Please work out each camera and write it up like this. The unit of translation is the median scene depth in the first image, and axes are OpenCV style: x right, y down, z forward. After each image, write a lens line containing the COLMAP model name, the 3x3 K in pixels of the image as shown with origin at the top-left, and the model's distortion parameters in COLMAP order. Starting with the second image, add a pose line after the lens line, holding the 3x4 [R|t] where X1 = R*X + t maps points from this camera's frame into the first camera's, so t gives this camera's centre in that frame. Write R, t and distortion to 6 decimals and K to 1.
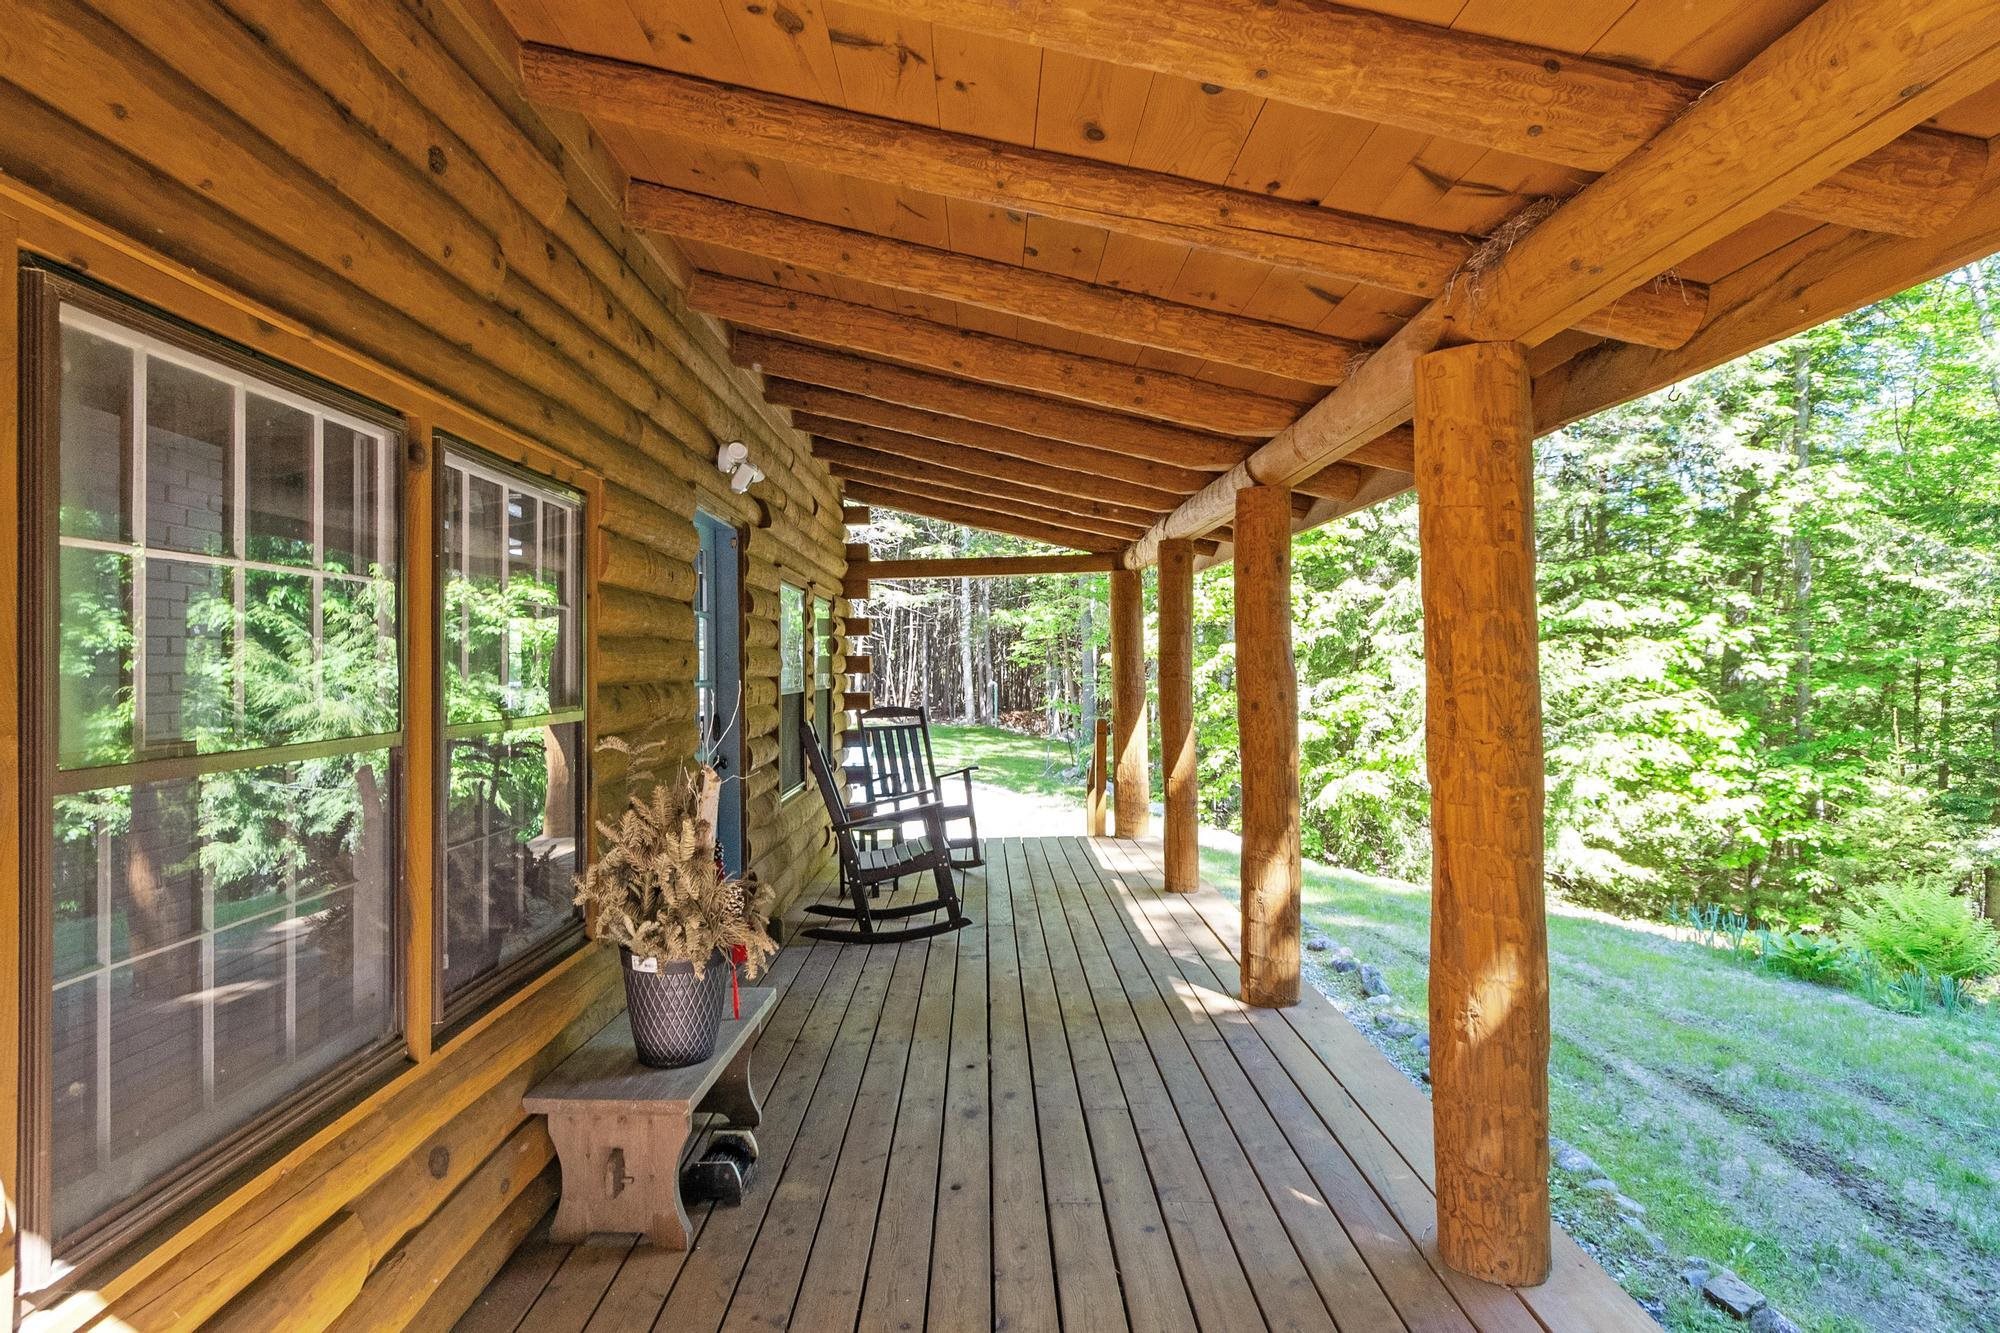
lens RADIAL K [[1091.8, 0, 999.4], [0, 1091.8, 650.1], [0, 0, 1]] dist [0.011095, -0.001388]
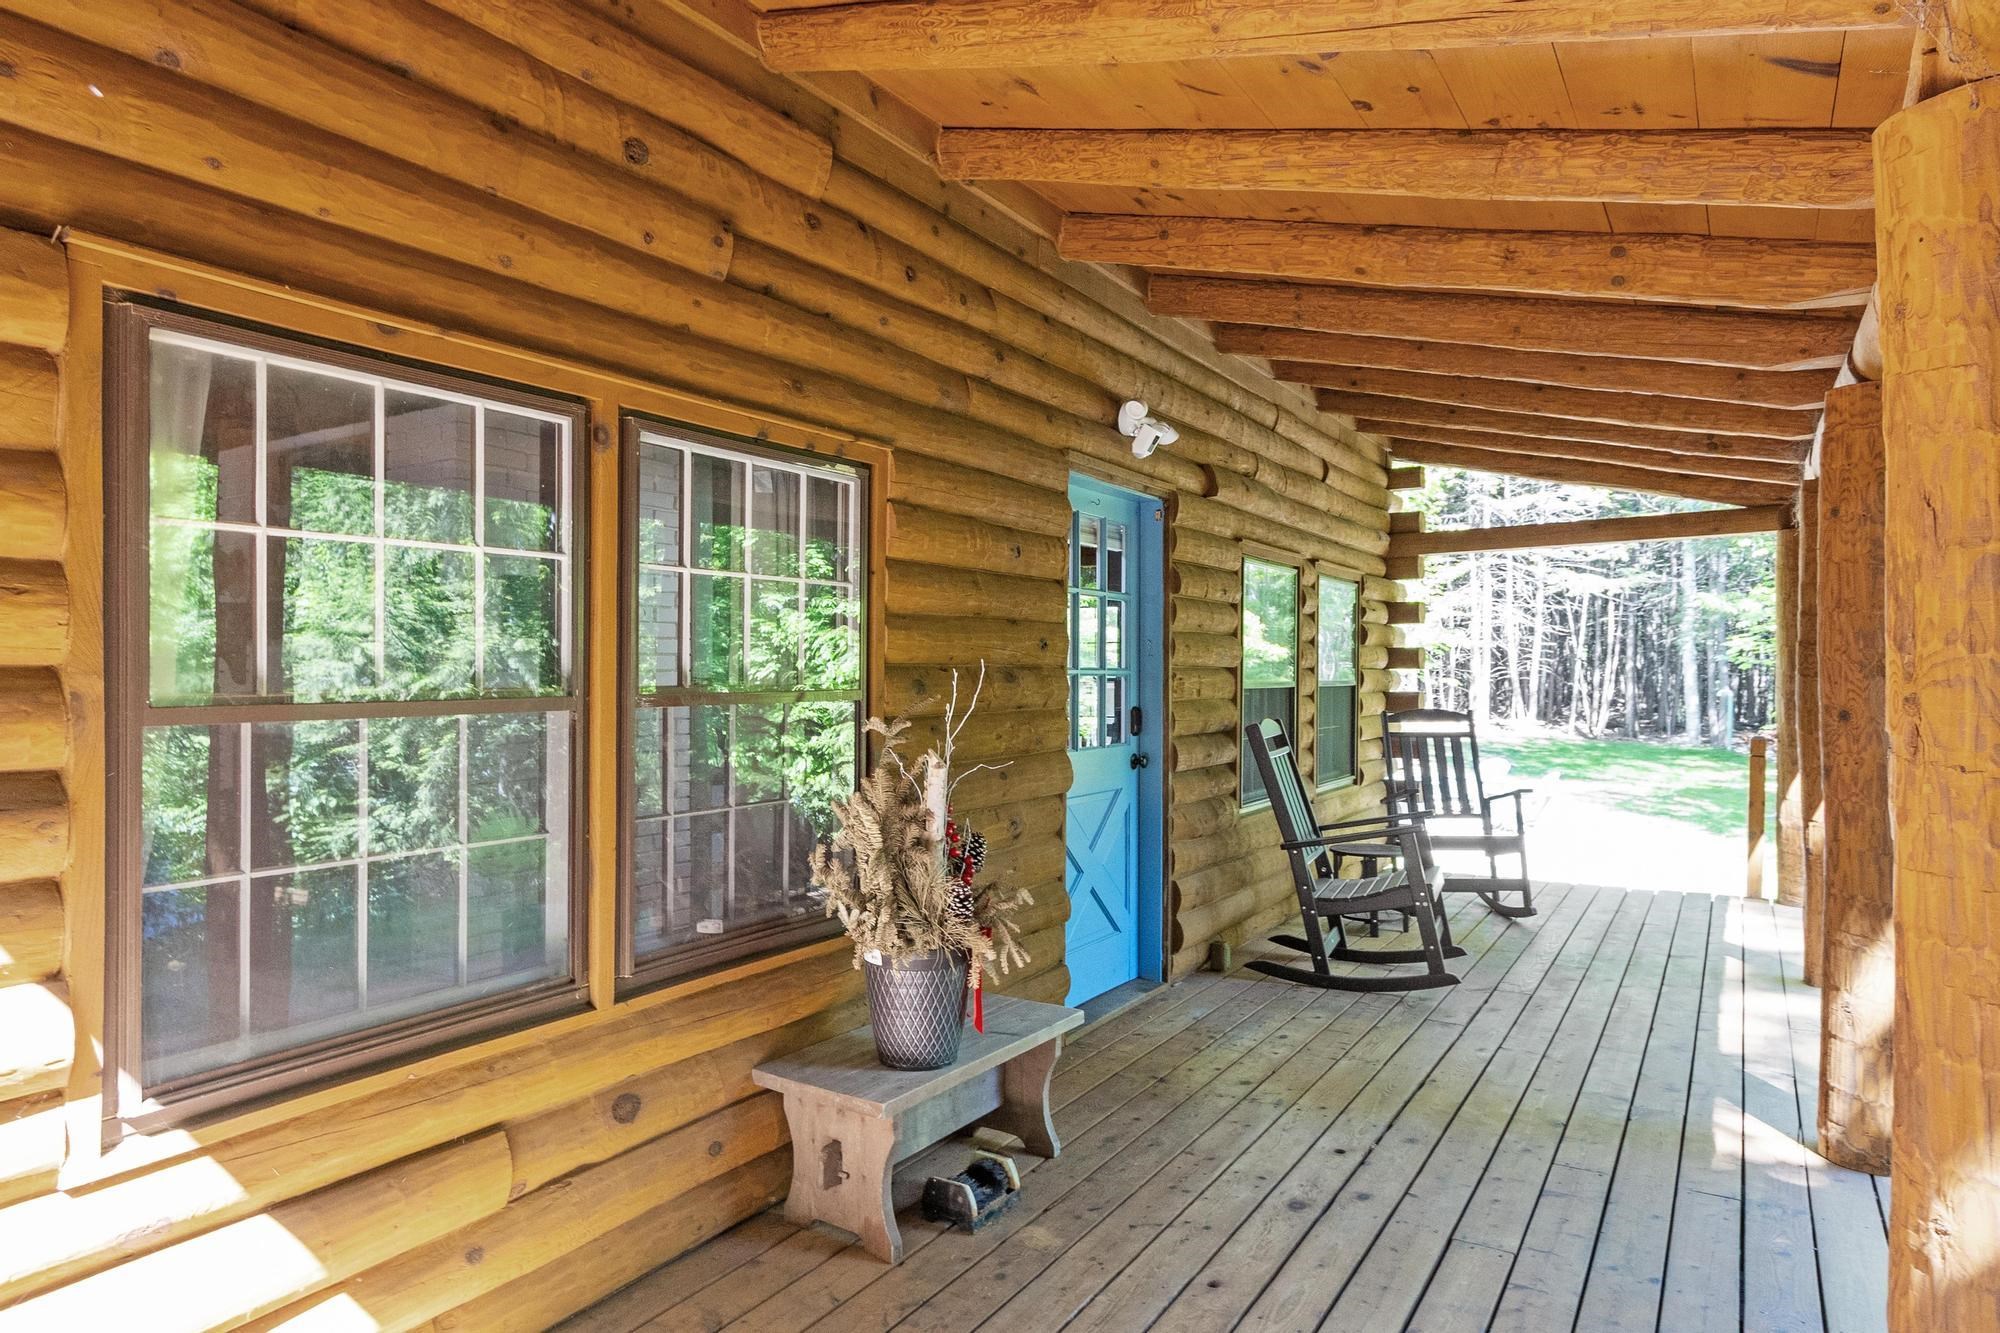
lens RADIAL K [[1221.9, 0, 1000.0], [0, 1221.9, 666.5], [0, 0, 1]] dist [0.013805, -0.002037]
pose [[0.846724, 0.010544, -0.531929, 0.227401], [-0.002822, 0.999879, 0.015328, 0.013095], [0.532026, -0.011478, 0.846650, 0.109833]]
